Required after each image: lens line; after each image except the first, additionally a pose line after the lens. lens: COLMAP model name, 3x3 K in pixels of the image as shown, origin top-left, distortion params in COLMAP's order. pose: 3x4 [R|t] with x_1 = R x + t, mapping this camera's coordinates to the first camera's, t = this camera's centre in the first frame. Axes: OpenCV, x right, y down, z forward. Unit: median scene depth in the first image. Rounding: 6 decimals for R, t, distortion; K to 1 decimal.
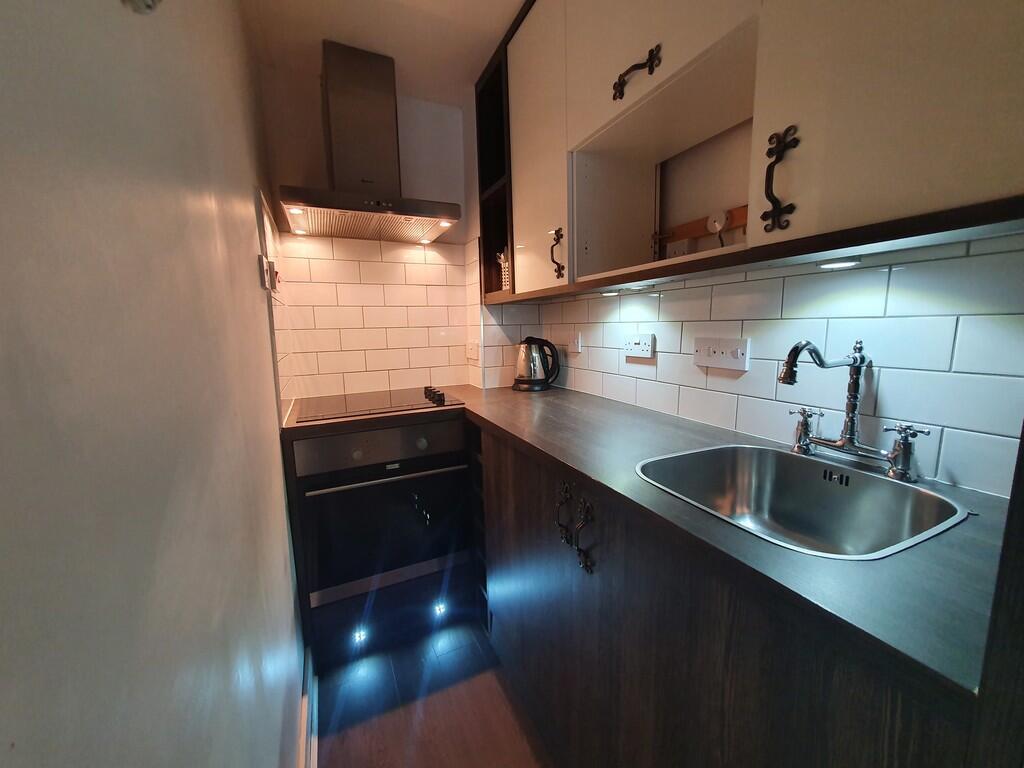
lens RADIAL K [[405.0, 0, 512.6], [0, 405.0, 382.8], [0, 0, 1]] dist [0.011990, -0.000478]
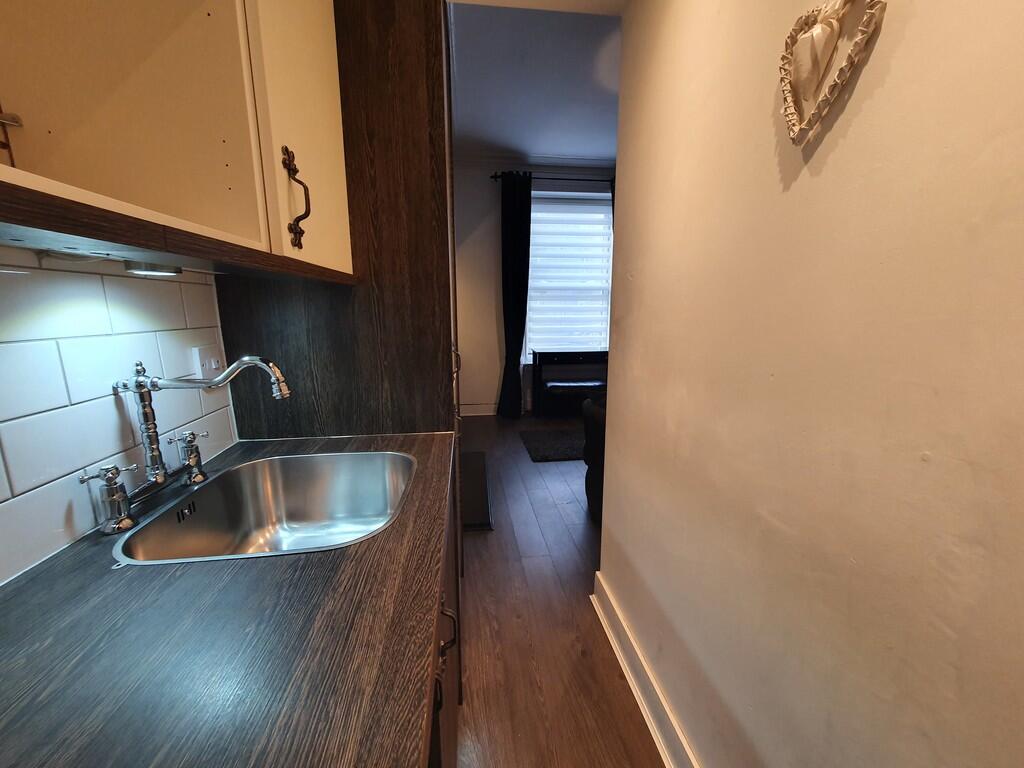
lens RADIAL K [[405.0, 0, 512.6], [0, 405.0, 382.8], [0, 0, 1]] dist [0.011990, -0.000478]
pose [[-0.948780, -0.026516, 0.314823, -0.164245], [0.074169, 0.949931, 0.303529, -0.258393], [-0.307108, 0.311332, -0.899309, 1.513697]]
